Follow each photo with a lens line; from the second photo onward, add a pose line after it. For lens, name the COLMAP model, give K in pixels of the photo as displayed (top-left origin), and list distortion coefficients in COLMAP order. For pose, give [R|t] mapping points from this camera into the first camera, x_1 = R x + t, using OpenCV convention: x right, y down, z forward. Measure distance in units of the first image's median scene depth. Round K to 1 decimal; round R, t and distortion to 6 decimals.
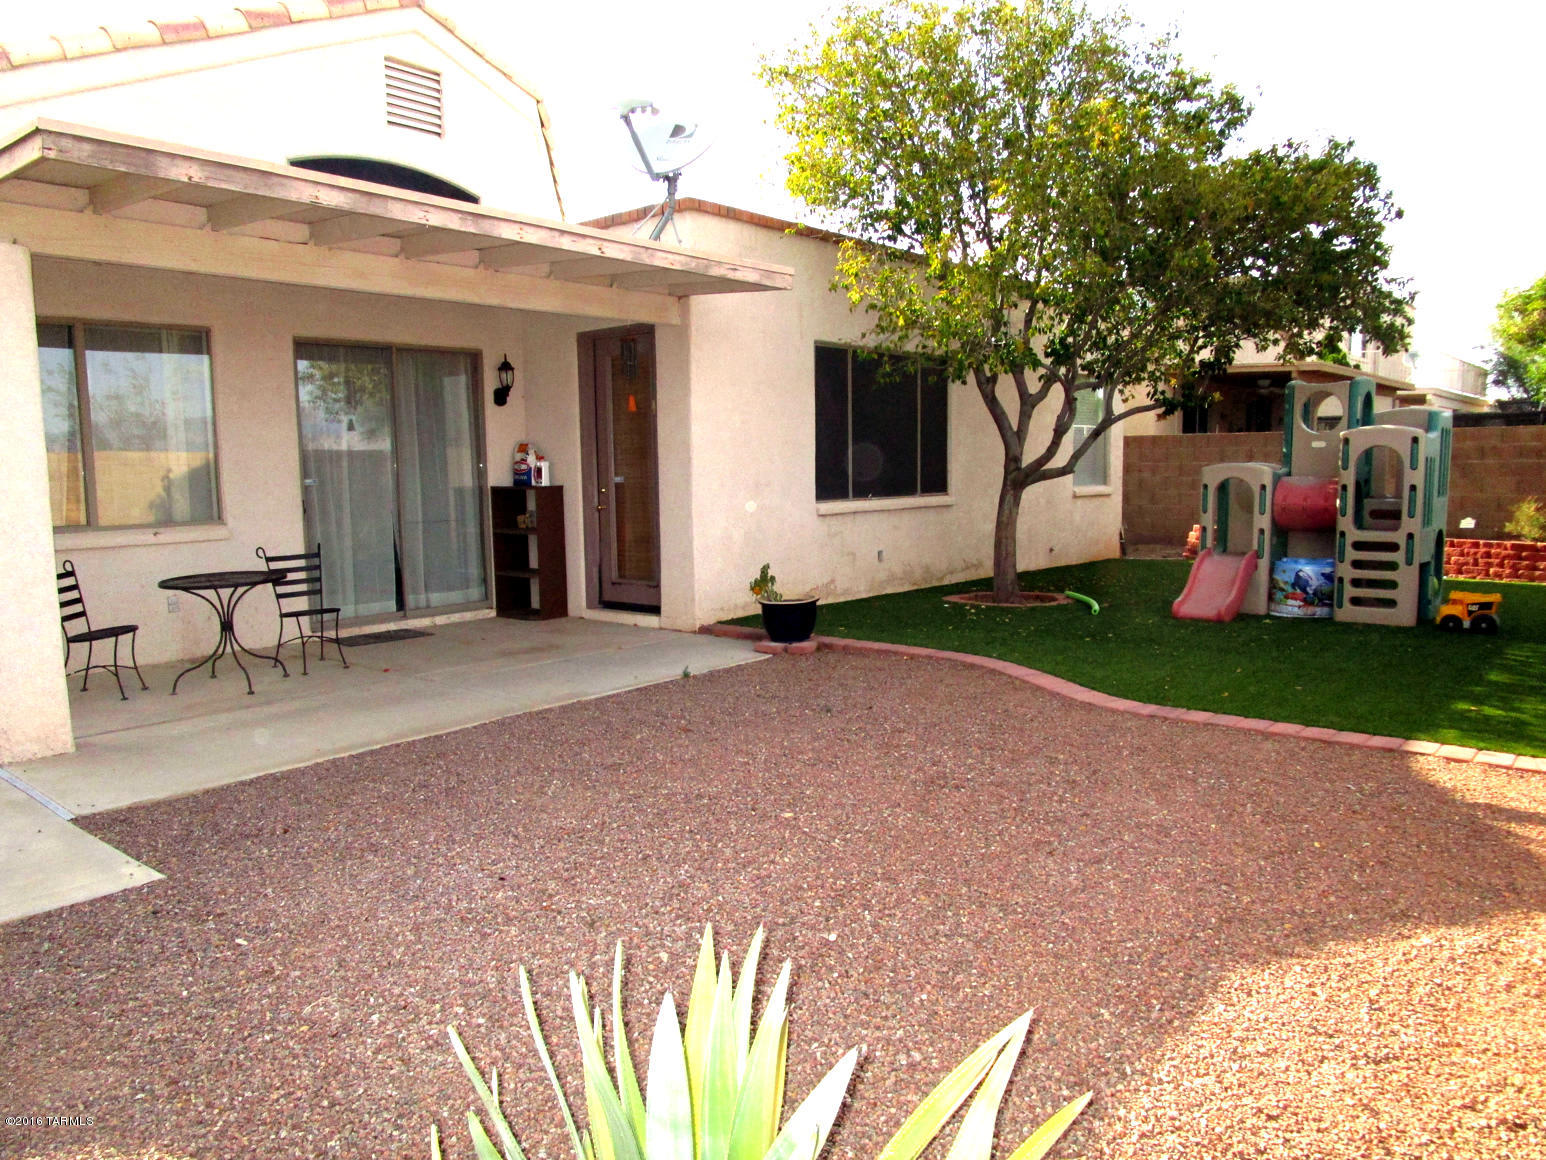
lens RADIAL K [[1098.8, 0, 773.0], [0, 1098.8, 580.0], [0, 0, 1]] dist [-0.019982, 0.002395]
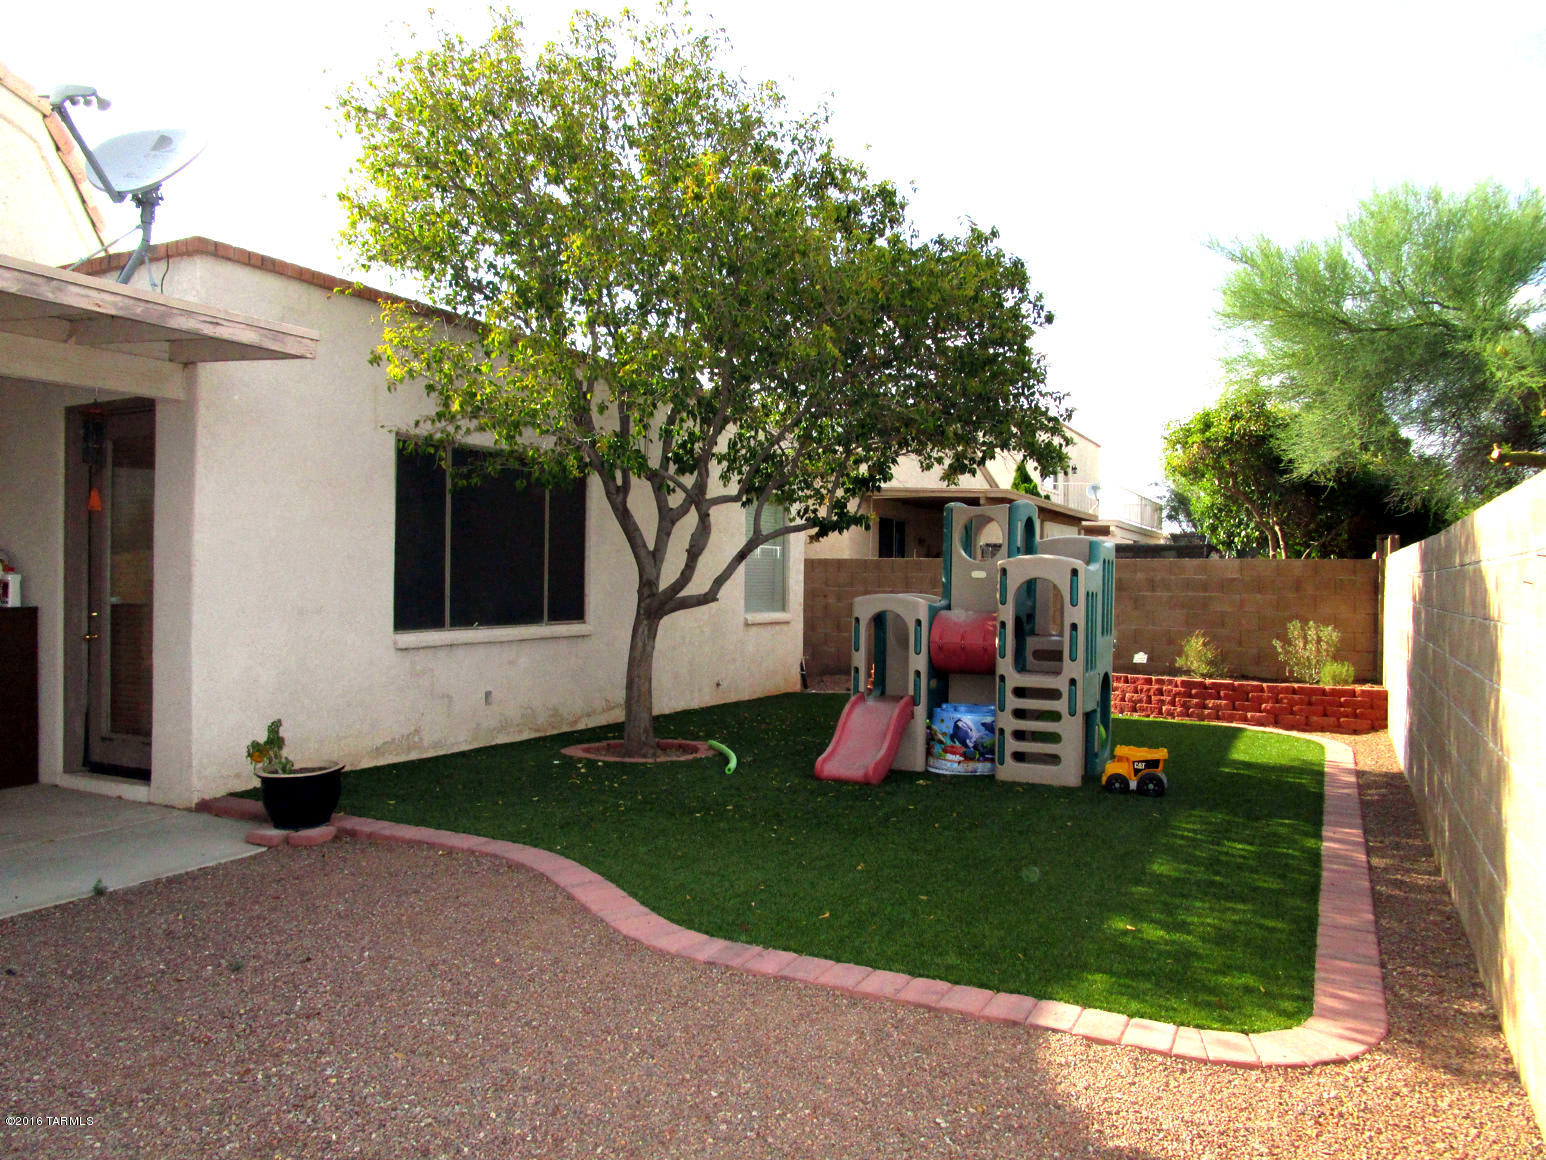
lens RADIAL K [[1119.6, 0, 766.3], [0, 1119.6, 588.6], [0, 0, 1]] dist [-0.026831, -0.002887]
pose [[0.972844, 0.019764, 0.230616, 0.128352], [0.002853, 0.995248, -0.097333, -0.026104], [-0.231444, 0.095347, 0.968165, 0.171977]]
